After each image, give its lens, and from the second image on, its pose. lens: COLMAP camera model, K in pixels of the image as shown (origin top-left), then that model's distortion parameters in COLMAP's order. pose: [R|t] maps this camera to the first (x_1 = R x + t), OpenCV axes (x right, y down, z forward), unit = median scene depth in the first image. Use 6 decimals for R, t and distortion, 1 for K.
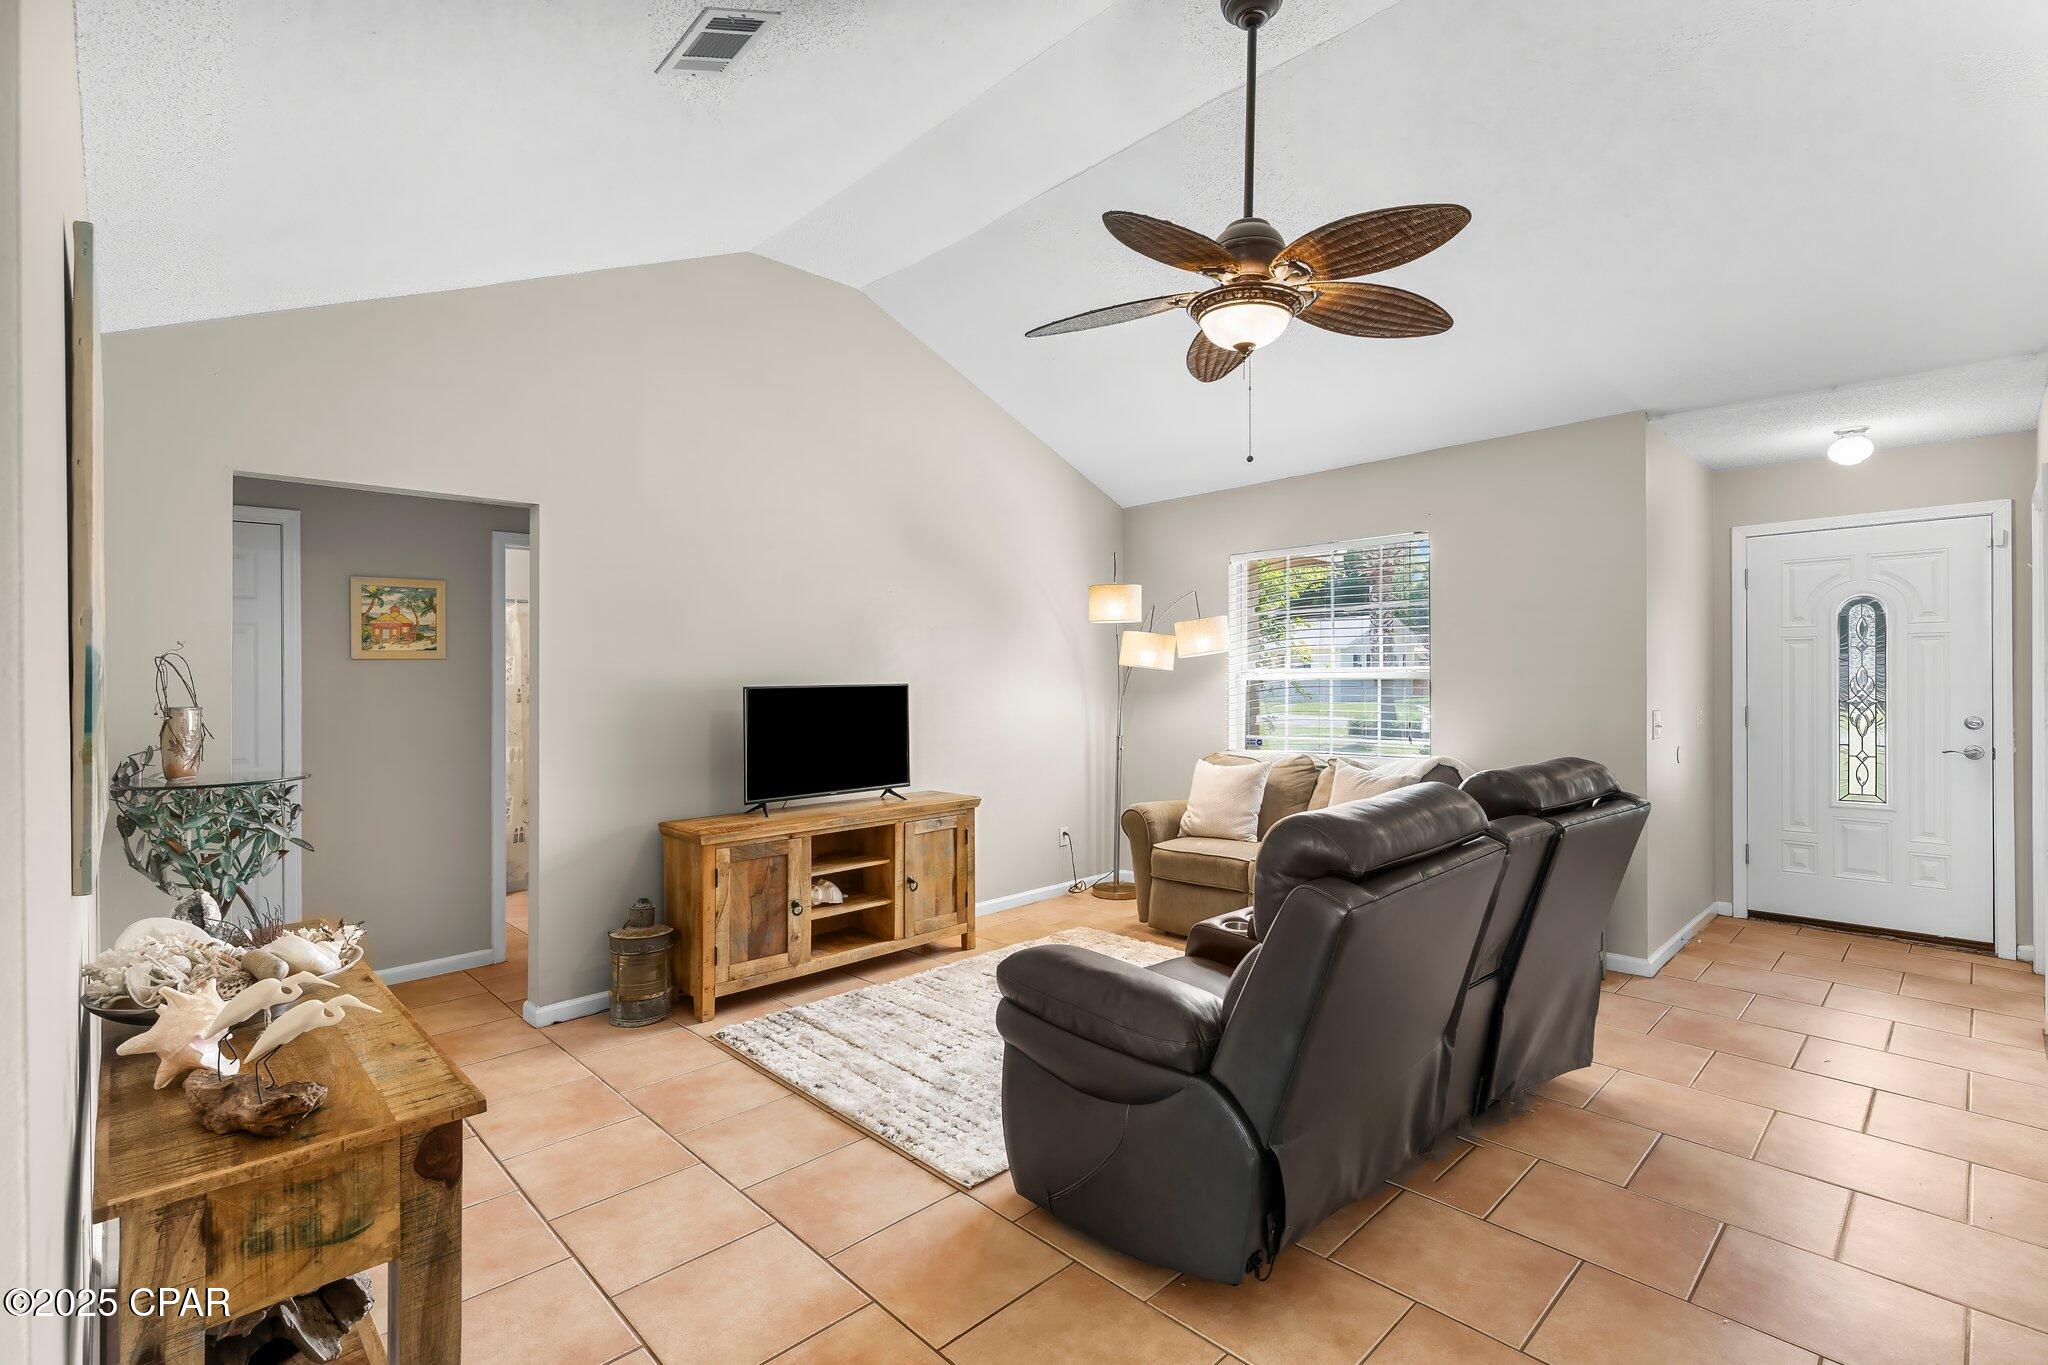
lens RADIAL K [[937.7, 0, 1029.2], [0, 937.7, 697.7], [0, 0, 1]] dist [-0.005504, -0.000342]
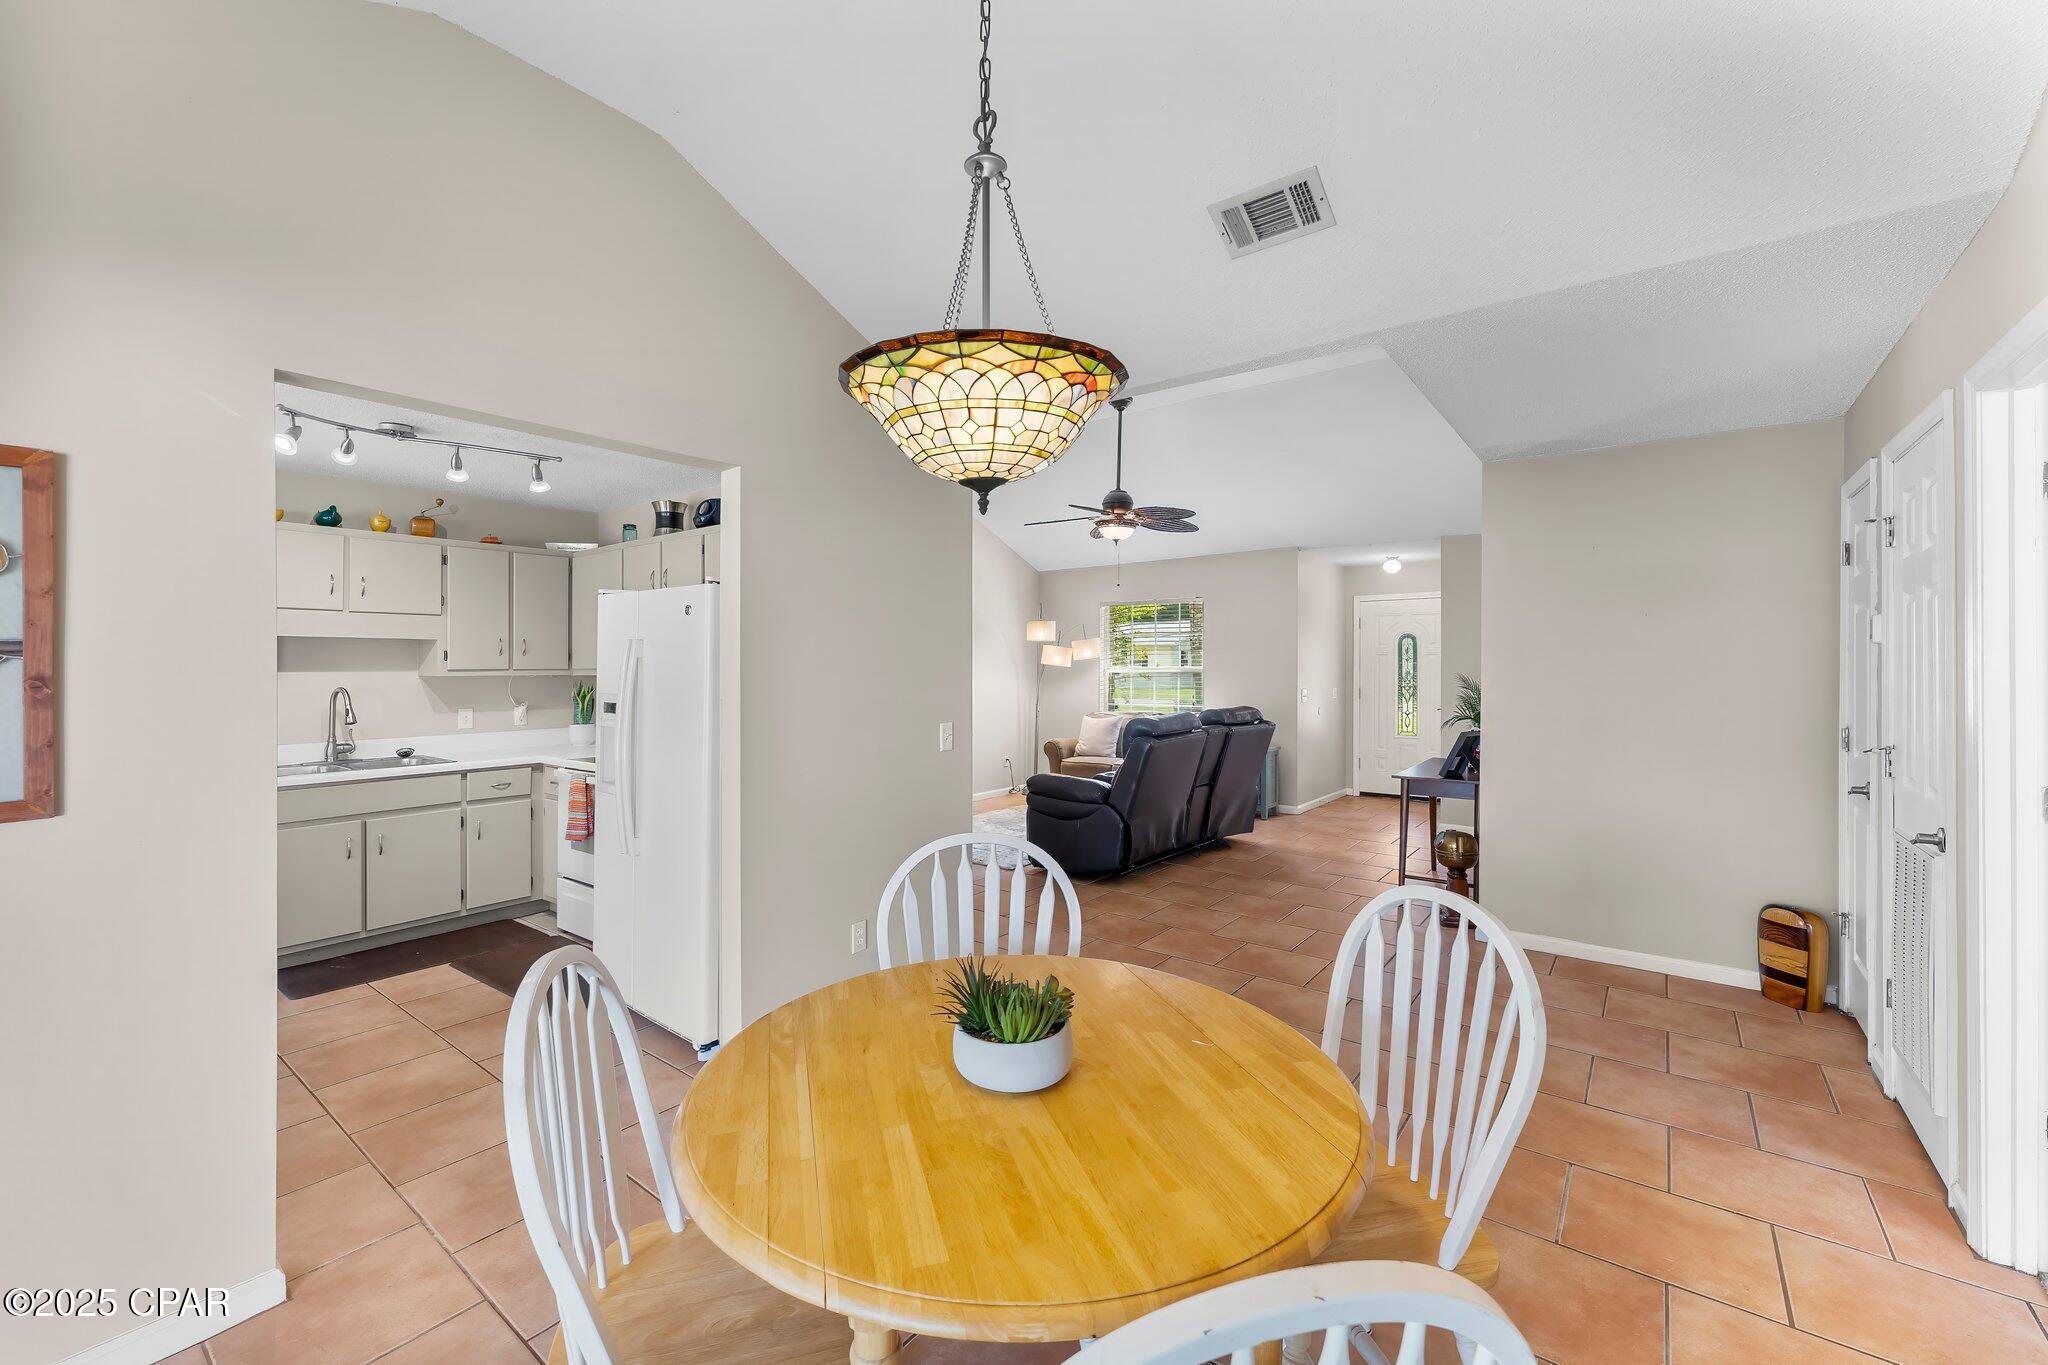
lens RADIAL K [[825.3, 0, 1020.1], [0, 825.3, 669.6], [0, 0, 1]] dist [0.001577, 0.000075]
pose [[0.990364, 0.008293, 0.138238, -0.179254], [-0.006028, 0.999841, -0.016797, 0.004140], [-0.138355, 0.015802, 0.990257, -0.626177]]
